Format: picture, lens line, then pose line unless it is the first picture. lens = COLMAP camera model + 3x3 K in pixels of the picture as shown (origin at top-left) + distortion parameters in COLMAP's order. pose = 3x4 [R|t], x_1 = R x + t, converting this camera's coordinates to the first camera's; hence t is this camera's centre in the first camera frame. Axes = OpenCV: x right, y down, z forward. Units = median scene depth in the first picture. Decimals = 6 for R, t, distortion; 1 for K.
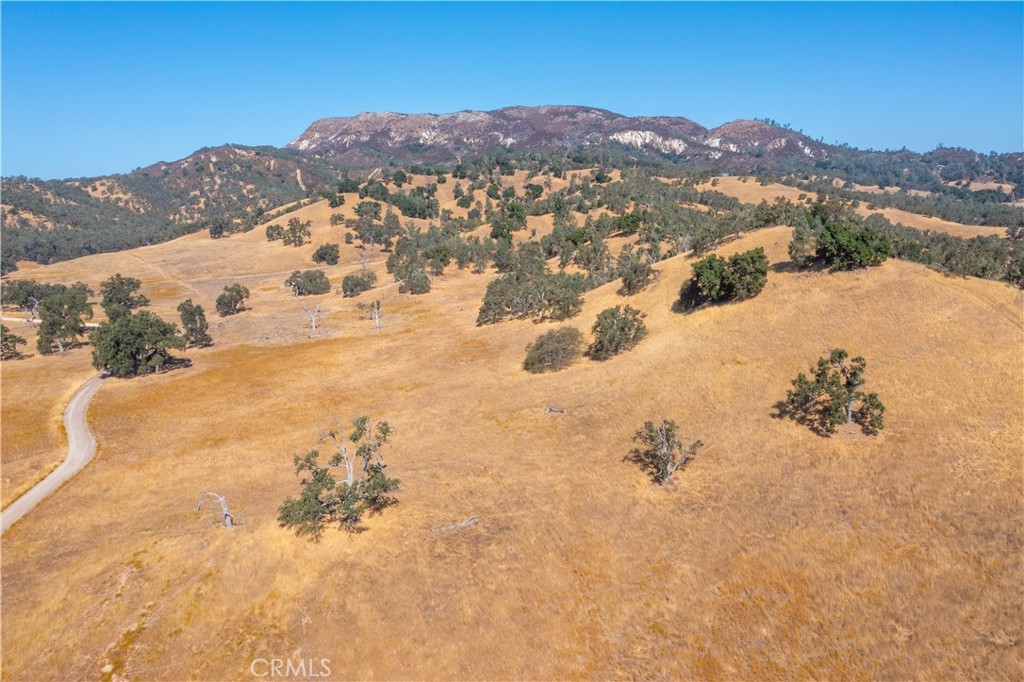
lens RADIAL K [[809.8, 0, 511.3], [0, 809.8, 341.2], [0, 0, 1]] dist [-0.023129, 0.008394]
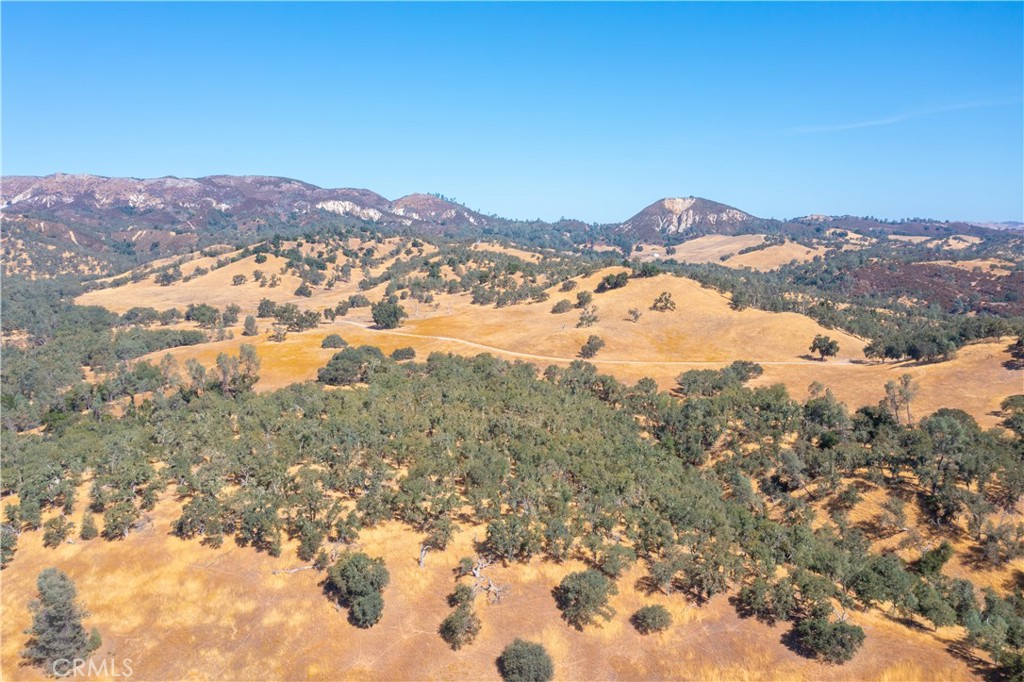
lens RADIAL K [[809.8, 0, 511.3], [0, 809.8, 341.2], [0, 0, 1]] dist [-0.023129, 0.008394]
pose [[0.897459, -0.045327, 0.438762, -0.739549], [0.076343, 0.995656, -0.053297, 0.145820], [-0.434441, 0.081328, 0.897021, -0.825026]]
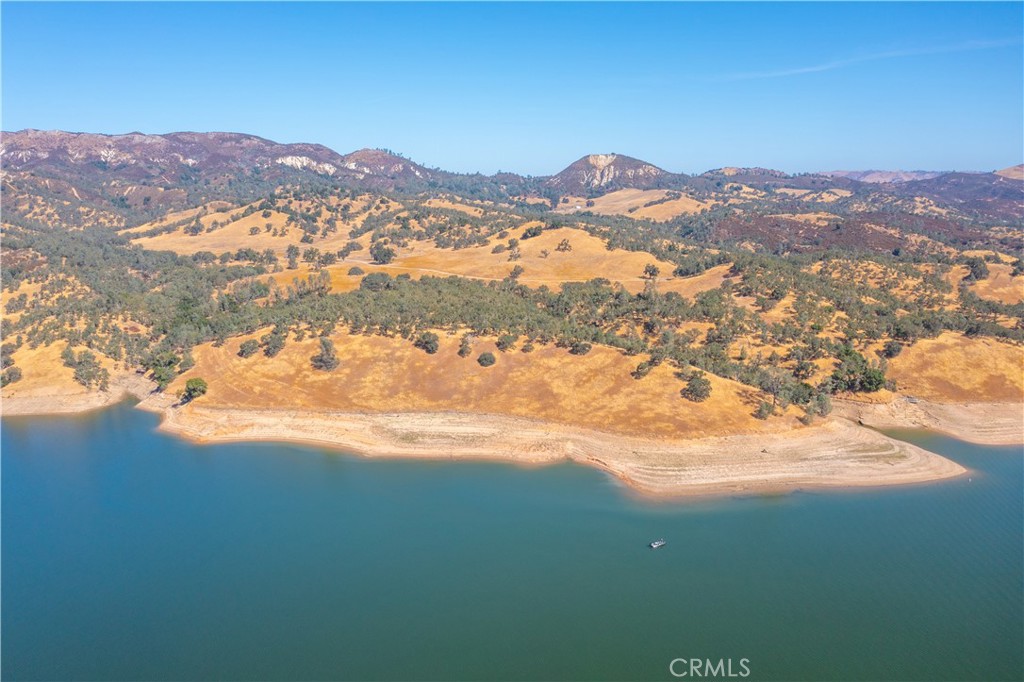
lens RADIAL K [[809.8, 0, 511.3], [0, 809.8, 341.2], [0, 0, 1]] dist [-0.023129, 0.008394]
pose [[0.861285, -0.085864, 0.500814, -1.128176], [0.088595, 0.995898, 0.018383, 0.229583], [-0.500338, 0.028537, 0.865360, -1.509495]]
